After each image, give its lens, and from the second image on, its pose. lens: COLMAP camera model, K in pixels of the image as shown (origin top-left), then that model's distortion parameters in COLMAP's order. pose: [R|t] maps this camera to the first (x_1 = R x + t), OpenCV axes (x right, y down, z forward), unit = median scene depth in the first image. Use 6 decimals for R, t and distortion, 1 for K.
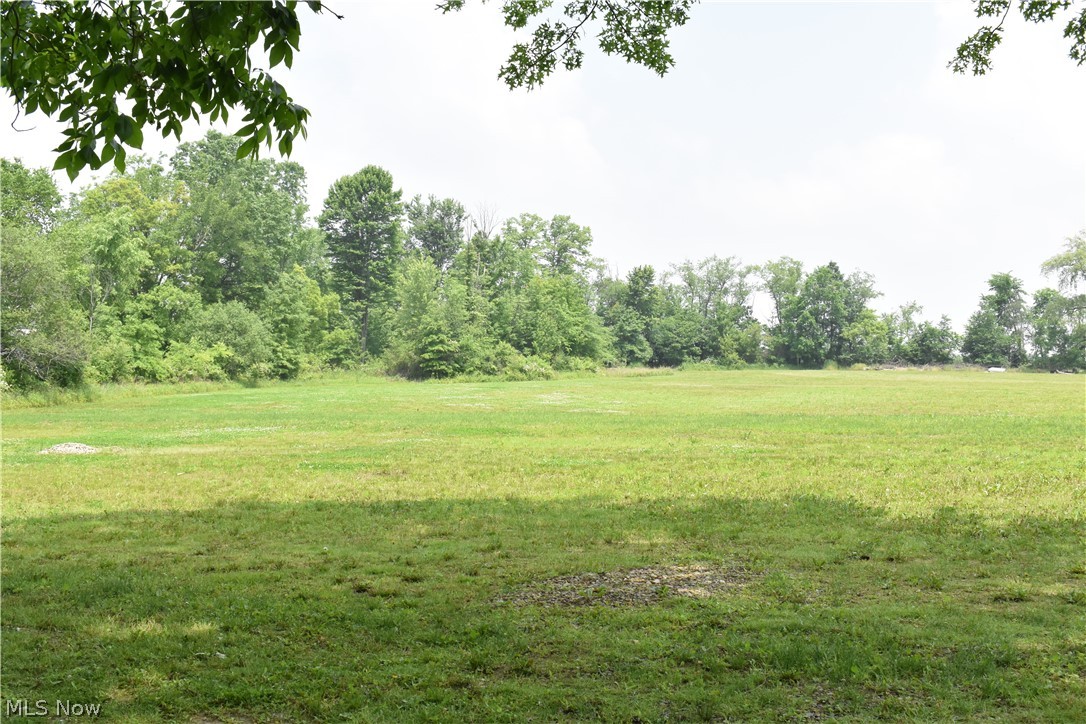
lens RADIAL K [[1217.2, 0, 543.0], [0, 1217.2, 362.0], [0, 0, 1]] dist [-0.057685, -0.009964]
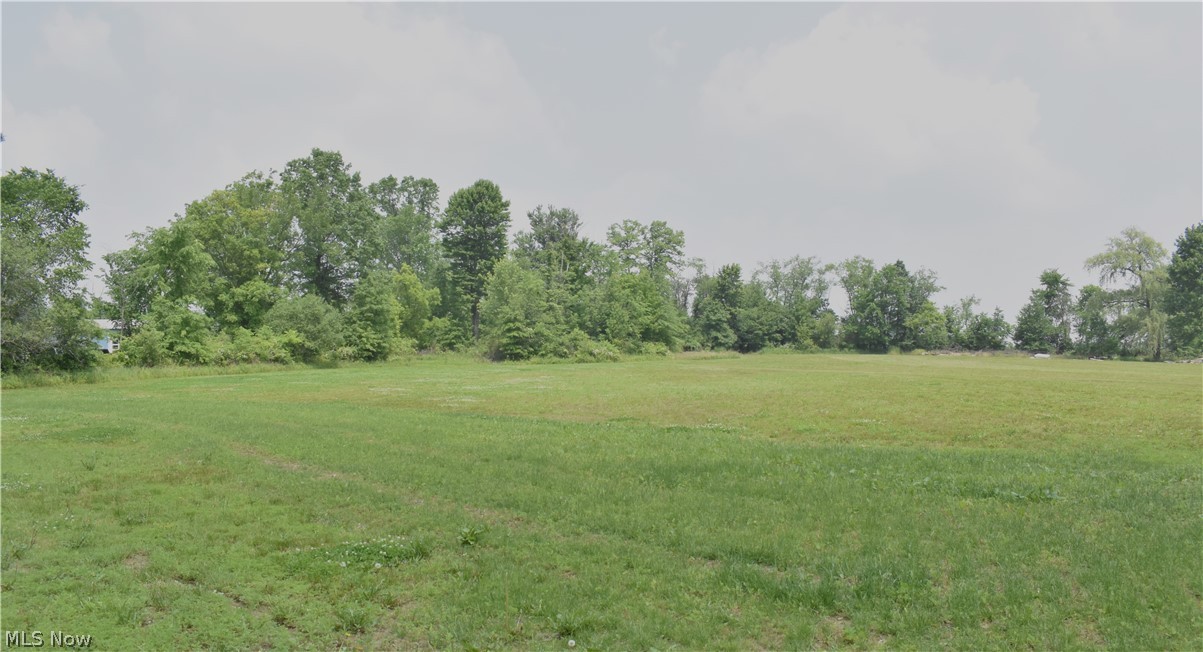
lens RADIAL K [[950.5, 0, 601.2], [0, 950.5, 393.9], [0, 0, 1]] dist [-0.086826, 0.001082]
pose [[0.991416, 0.010940, -0.130288, 0.080713], [-0.004215, 0.998650, 0.051776, -0.001394], [0.130678, -0.050783, 0.990123, 0.079986]]
